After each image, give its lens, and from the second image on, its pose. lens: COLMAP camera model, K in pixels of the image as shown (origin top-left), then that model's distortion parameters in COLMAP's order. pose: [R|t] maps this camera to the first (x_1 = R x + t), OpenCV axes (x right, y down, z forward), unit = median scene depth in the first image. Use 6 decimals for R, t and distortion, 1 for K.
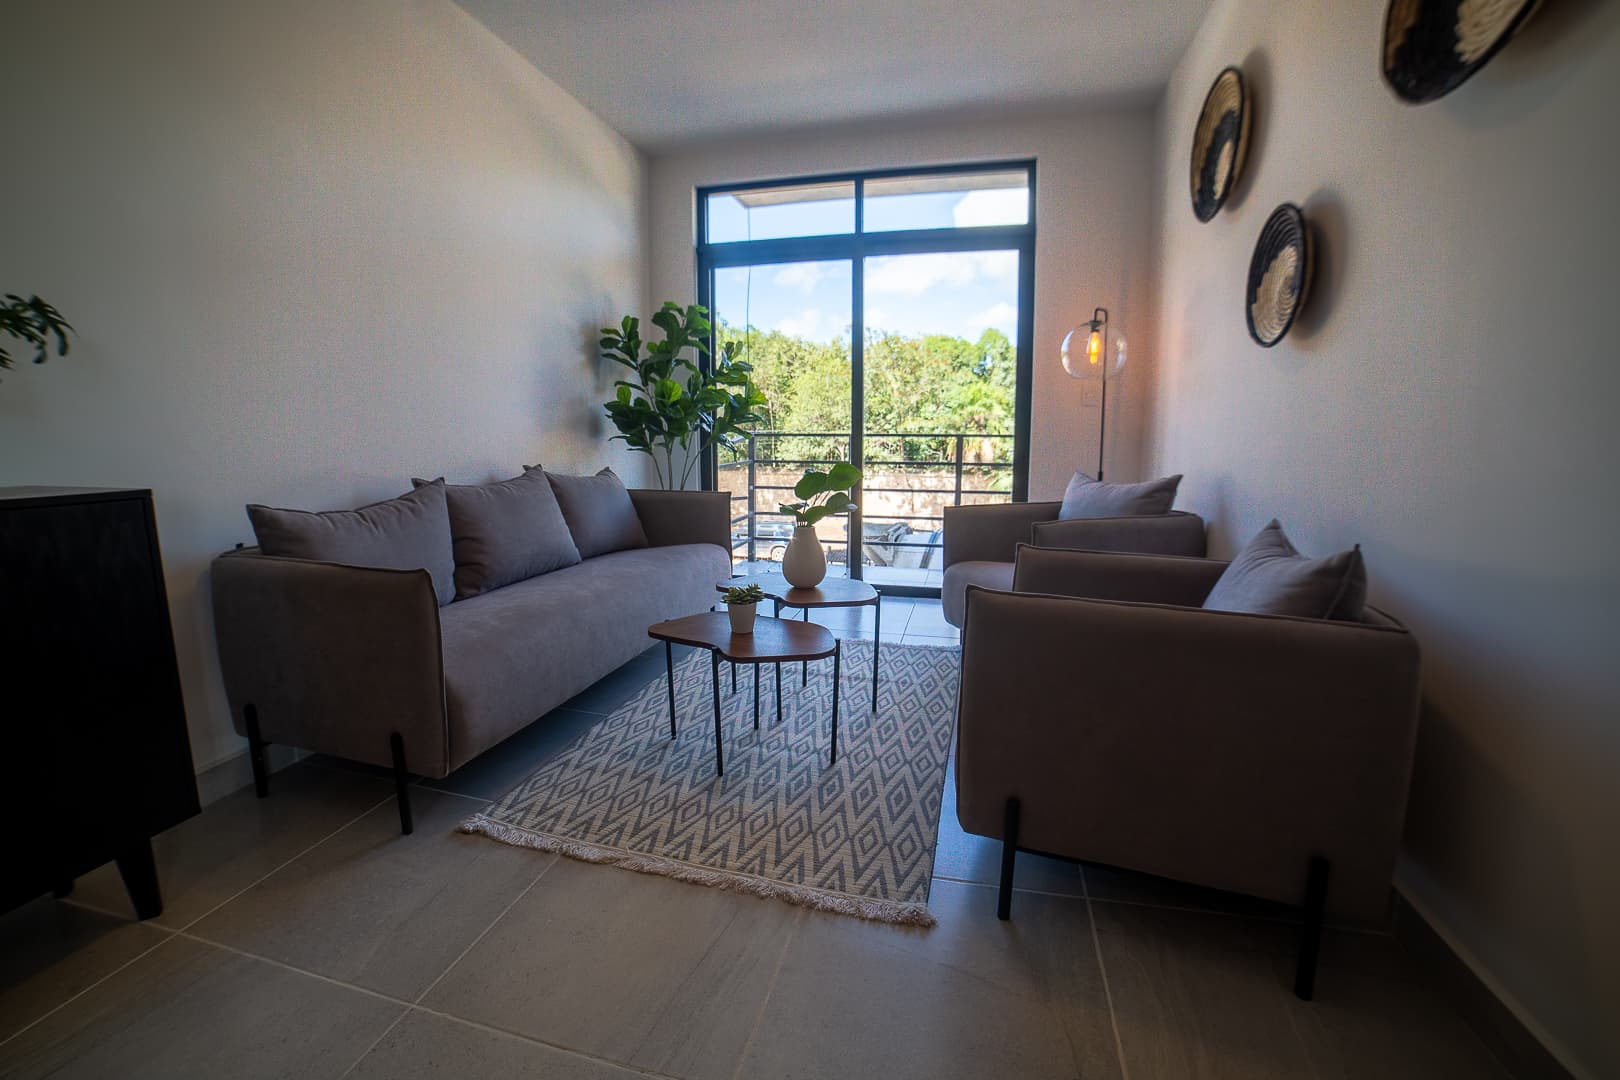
lens RADIAL K [[628.3, 0, 810.0], [0, 628.3, 540.0], [0, 0, 1]] dist [-0.000865, -0.000068]
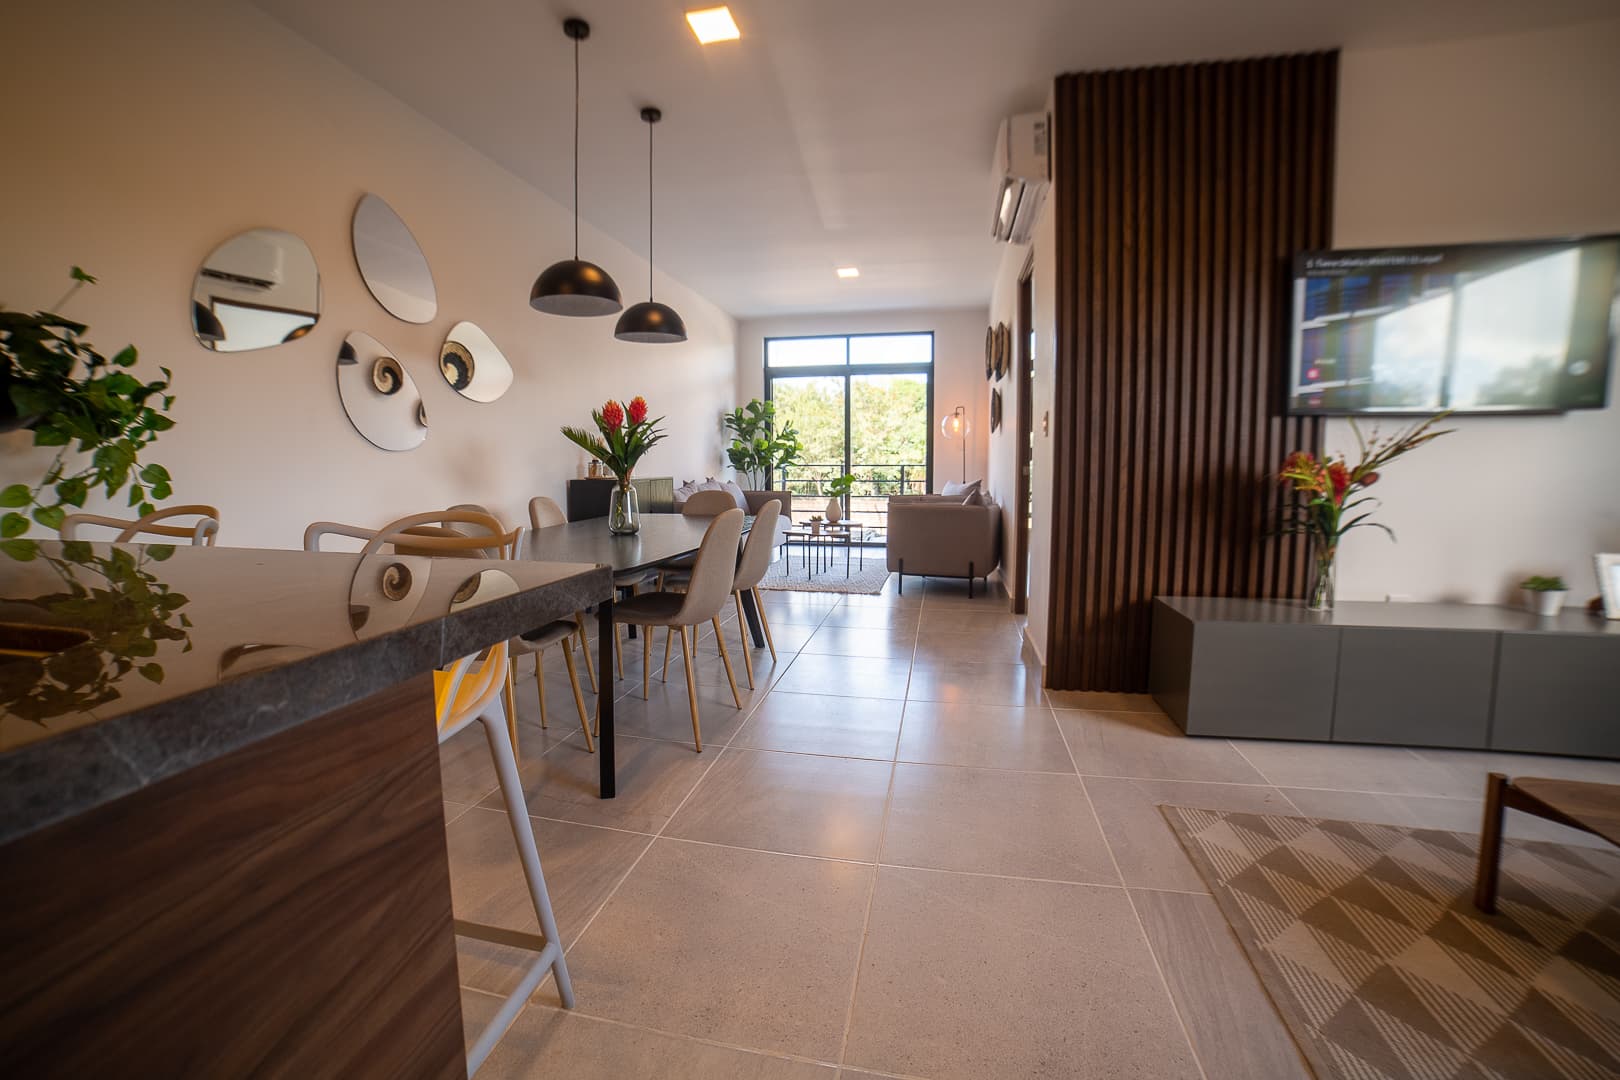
lens RADIAL K [[628.3, 0, 810.0], [0, 628.3, 540.0], [0, 0, 1]] dist [-0.000865, -0.000068]
pose [[0.998989, -0.006218, 0.044513, -0.136120], [0.008544, 0.998598, -0.052237, 0.172490], [-0.044126, 0.052564, 0.997642, -0.962755]]
